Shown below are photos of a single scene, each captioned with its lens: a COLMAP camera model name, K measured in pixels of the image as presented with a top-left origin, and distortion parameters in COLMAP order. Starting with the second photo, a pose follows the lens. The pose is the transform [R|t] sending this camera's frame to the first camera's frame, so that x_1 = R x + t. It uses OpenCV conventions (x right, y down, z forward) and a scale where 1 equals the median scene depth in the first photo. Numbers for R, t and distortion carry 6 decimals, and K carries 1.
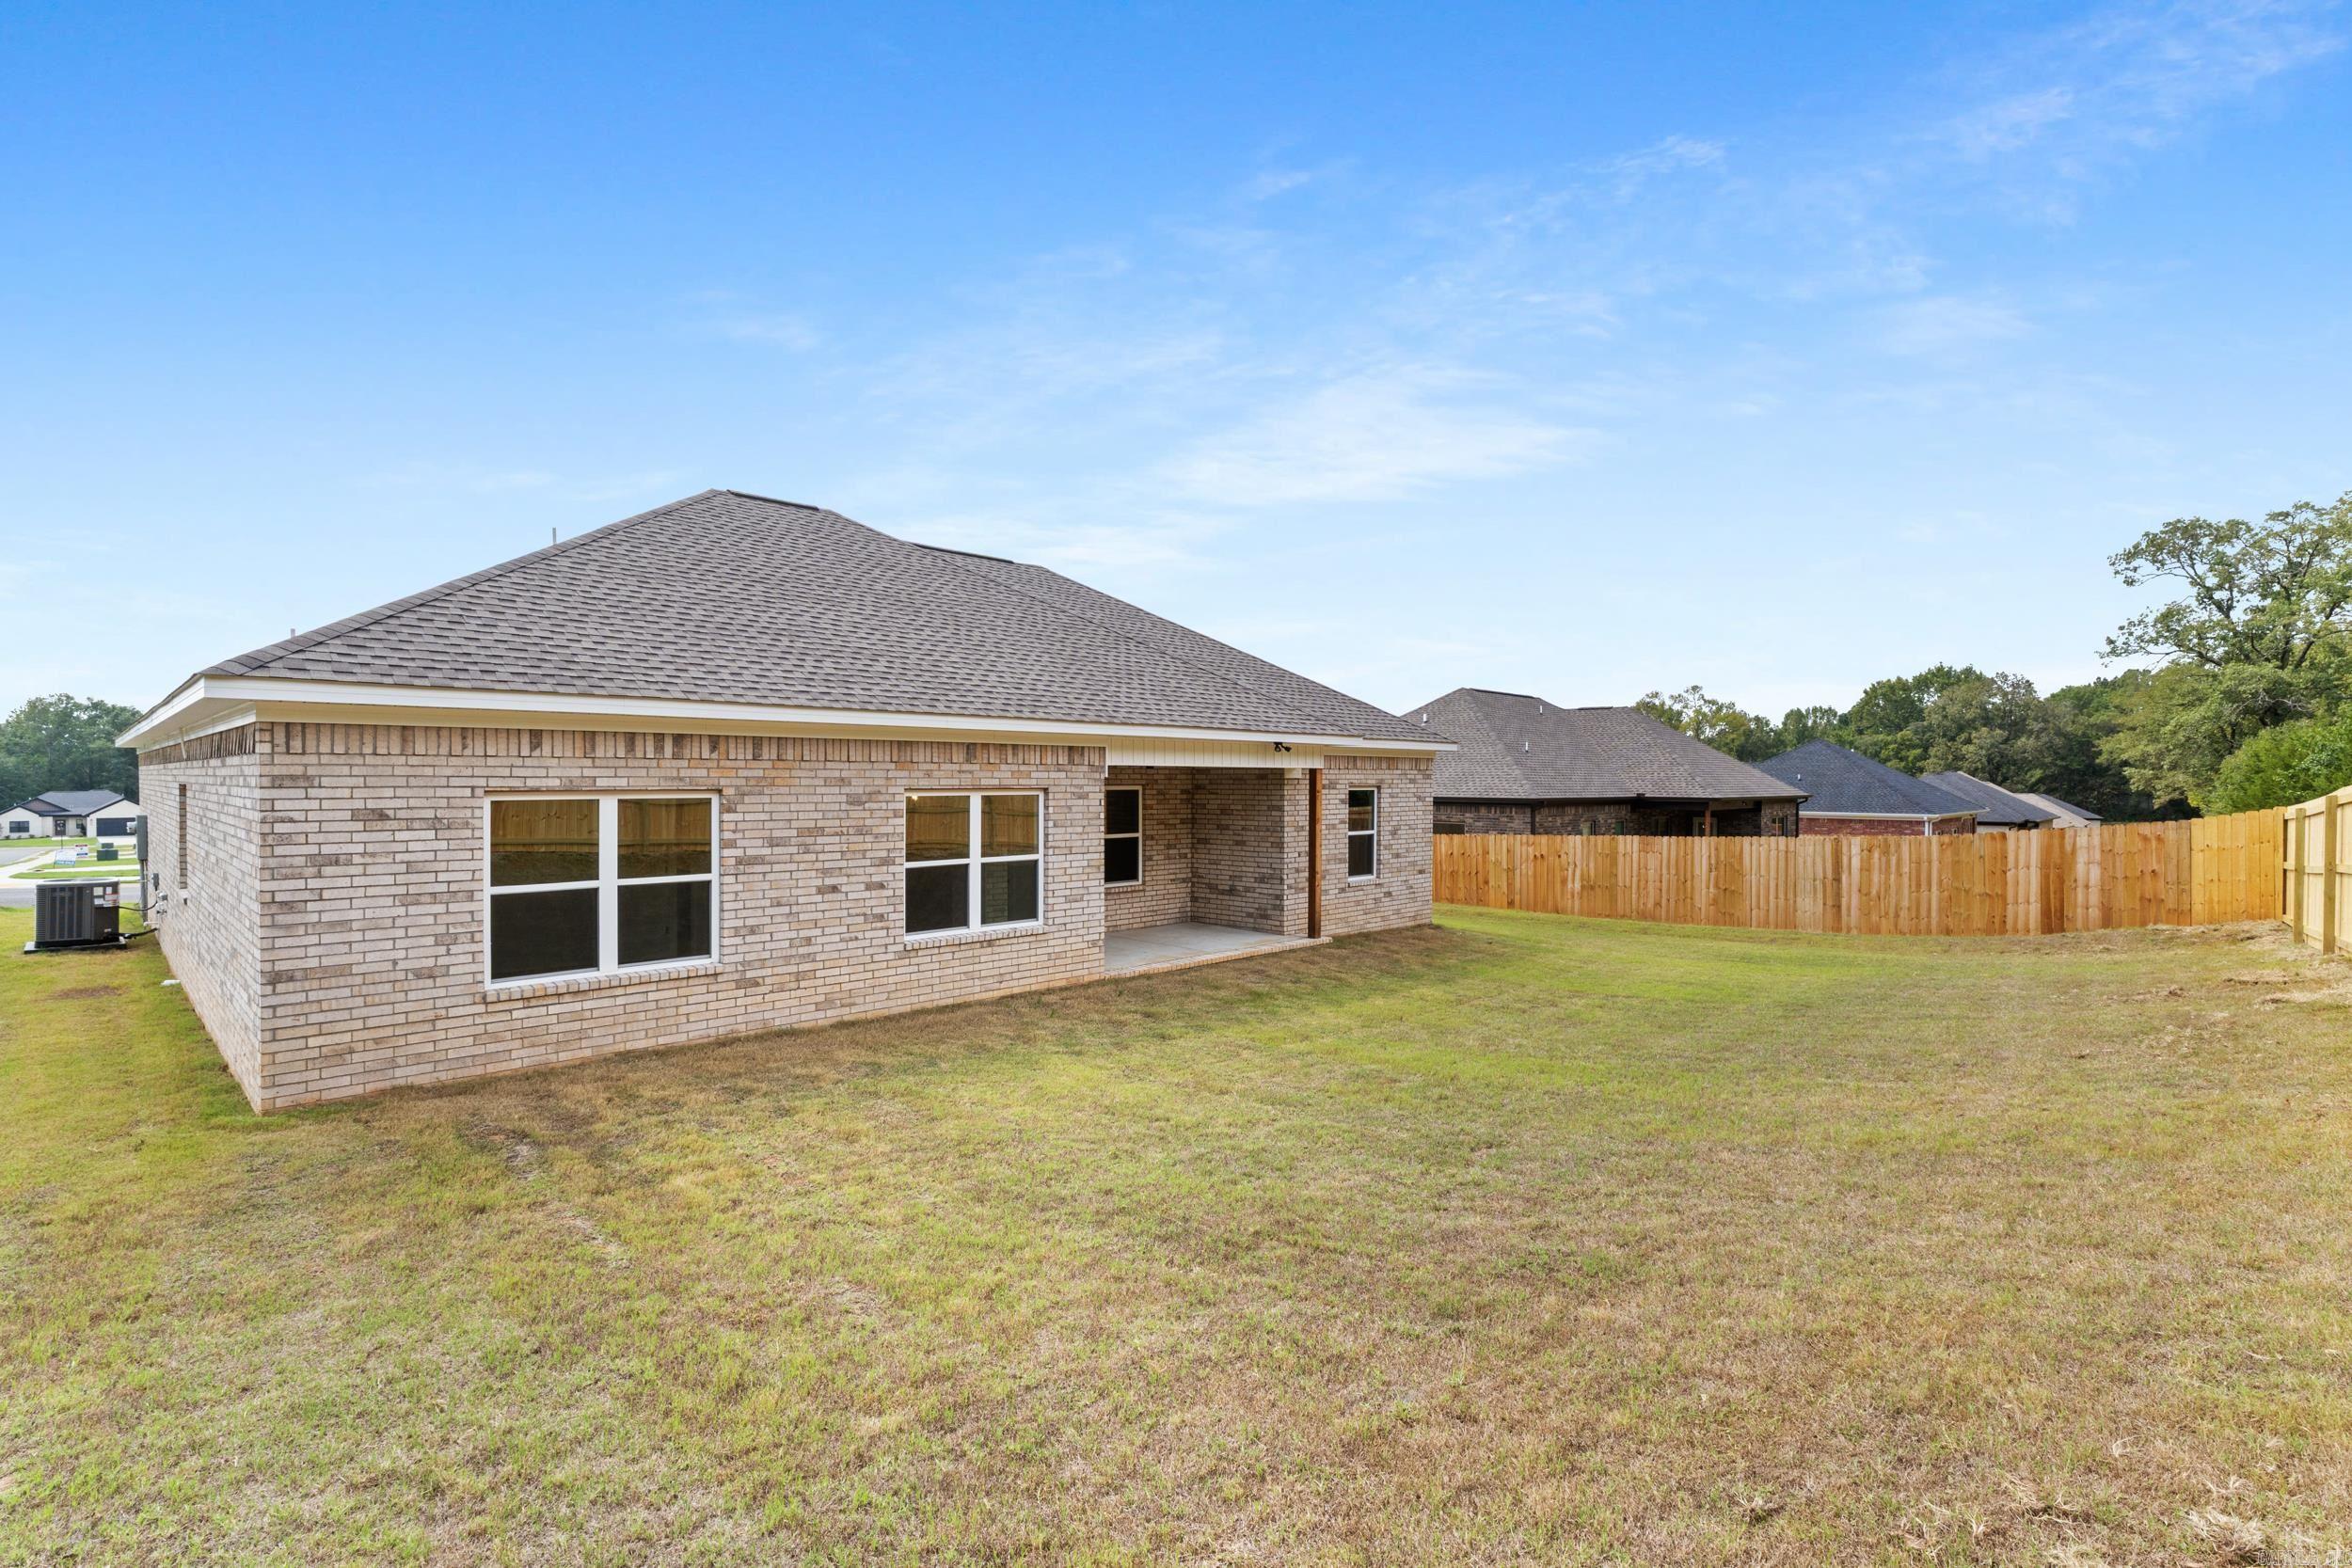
lens RADIAL K [[1119.9, 0, 1176.0], [0, 1119.9, 784.0], [0, 0, 1]] dist [-0.001117, -0.000018]
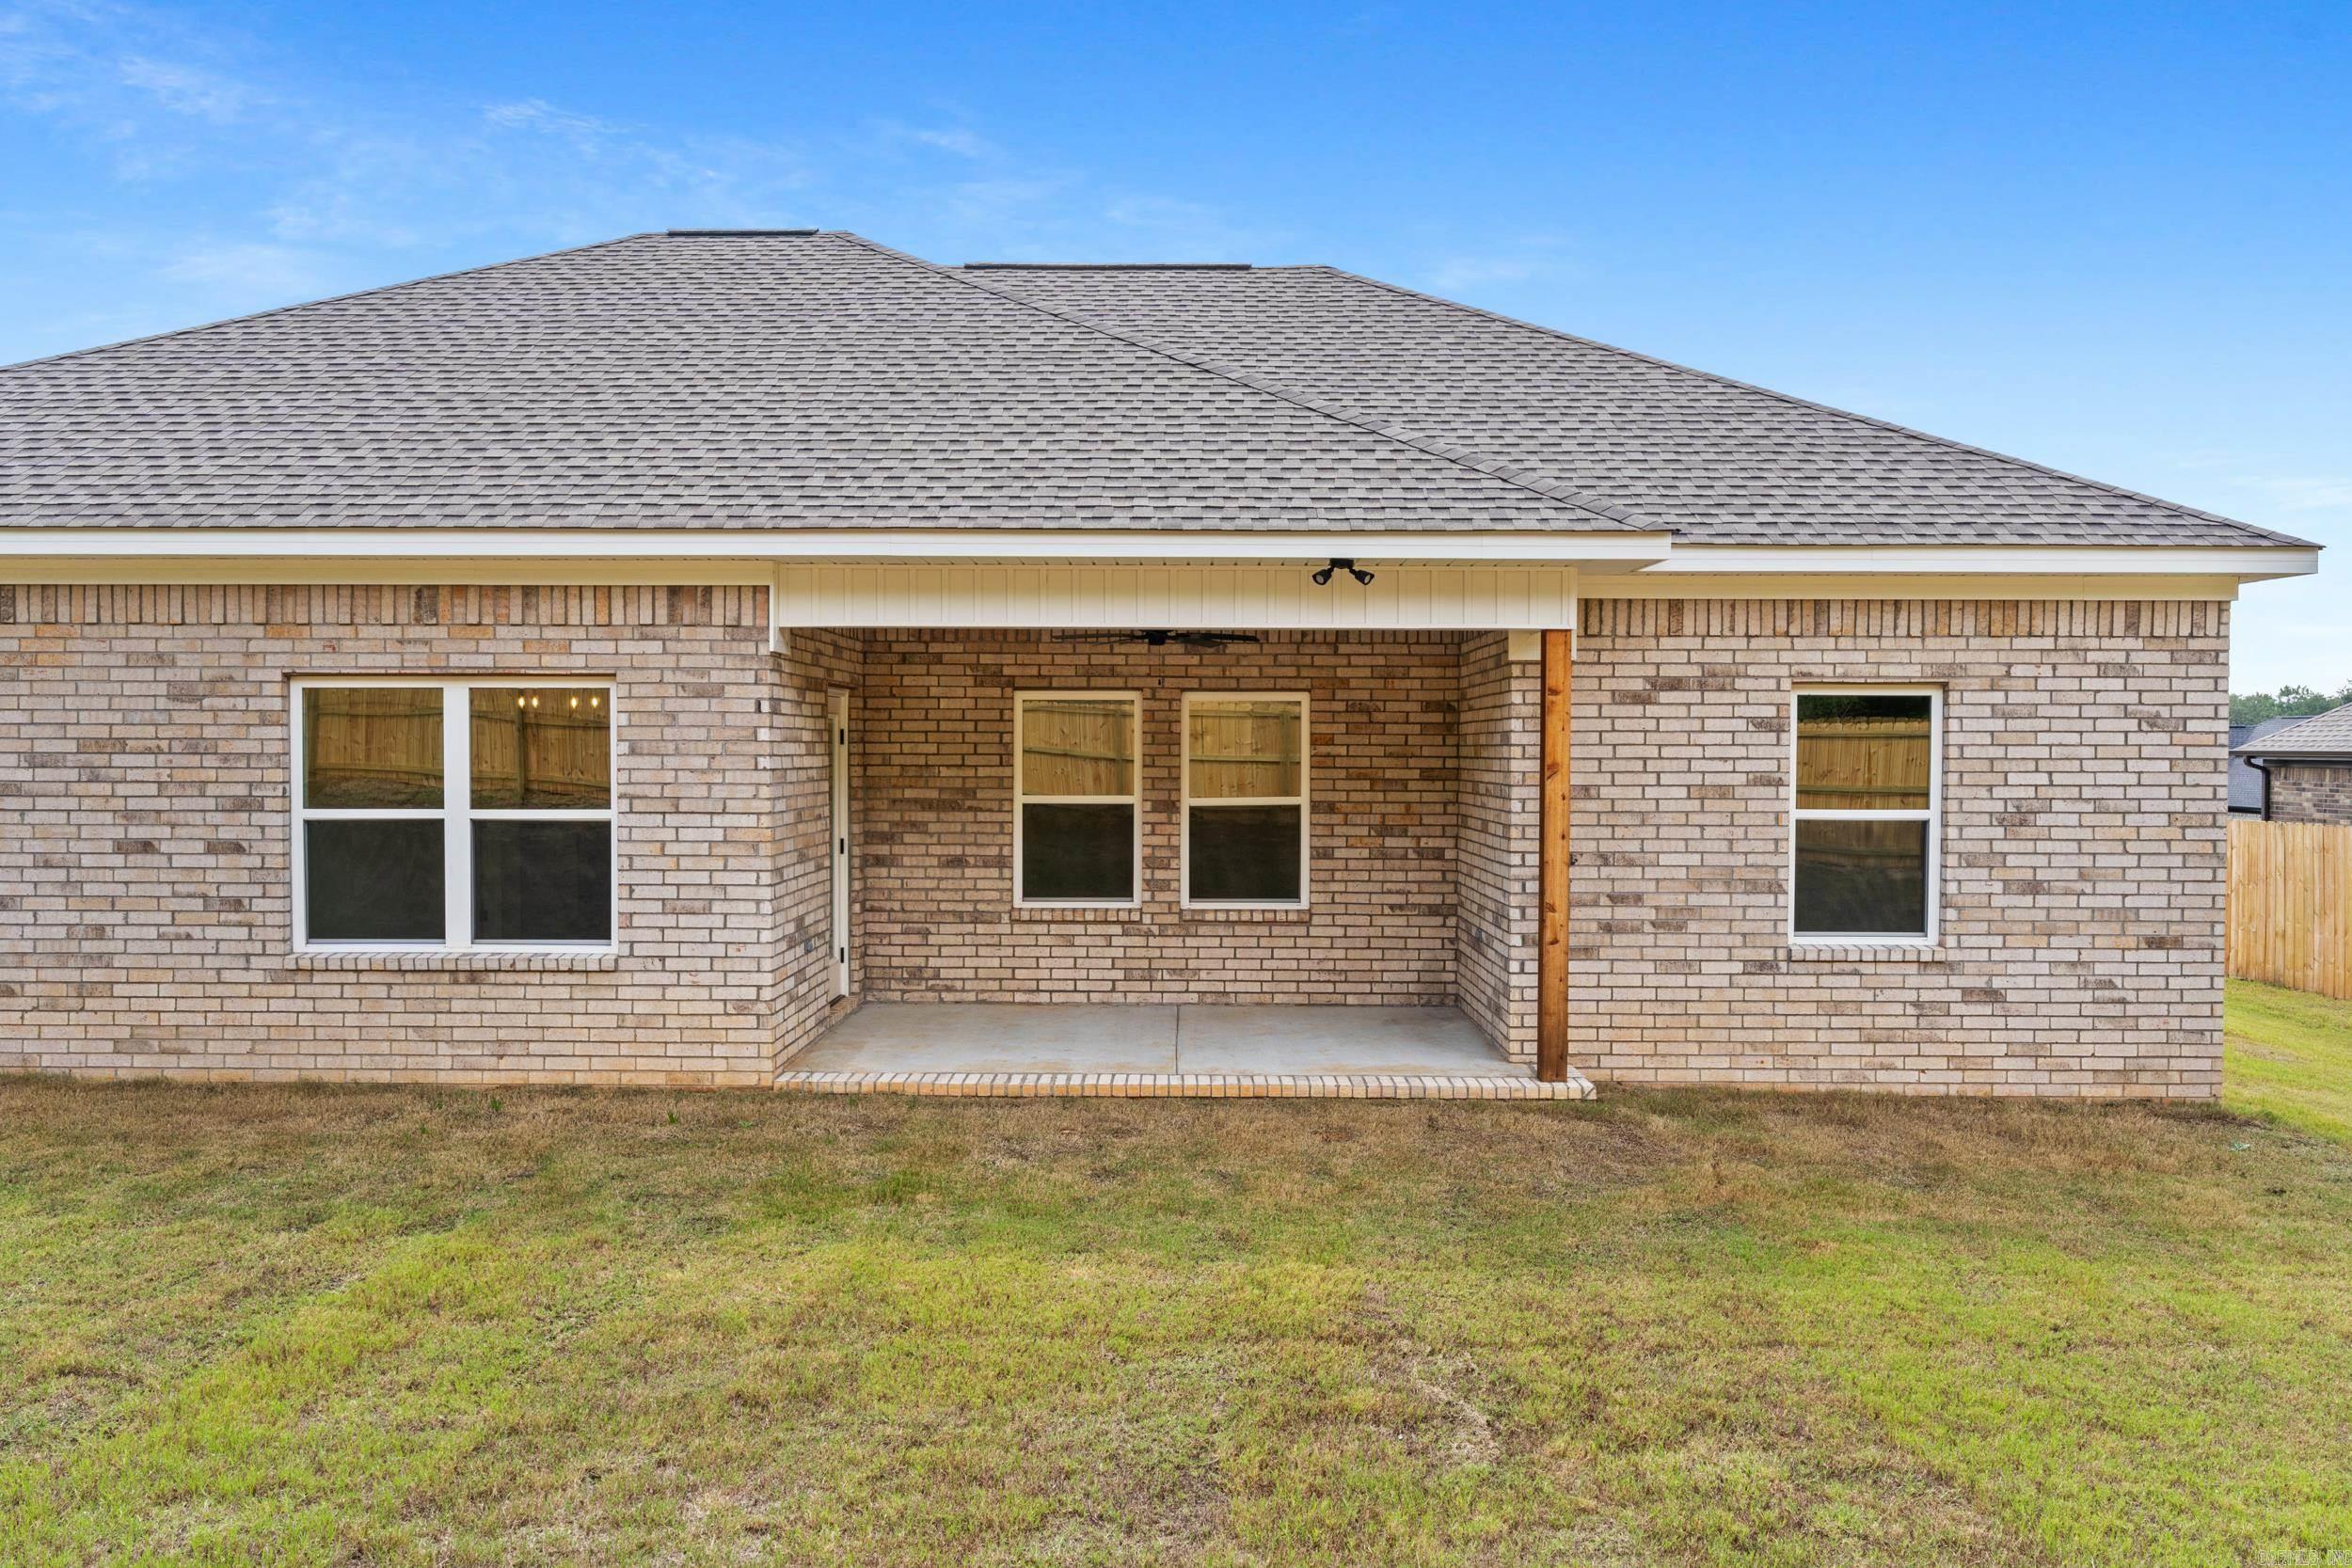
lens RADIAL K [[1650.6, 0, 1176.0], [0, 1650.6, 784.0], [0, 0, 1]] dist [-0.001186, 0.003403]
pose [[0.684530, 0.016411, -0.728800, 0.646599], [-0.005972, 0.999839, 0.016904, 0.042382], [0.728961, -0.007218, 0.684518, 0.773019]]
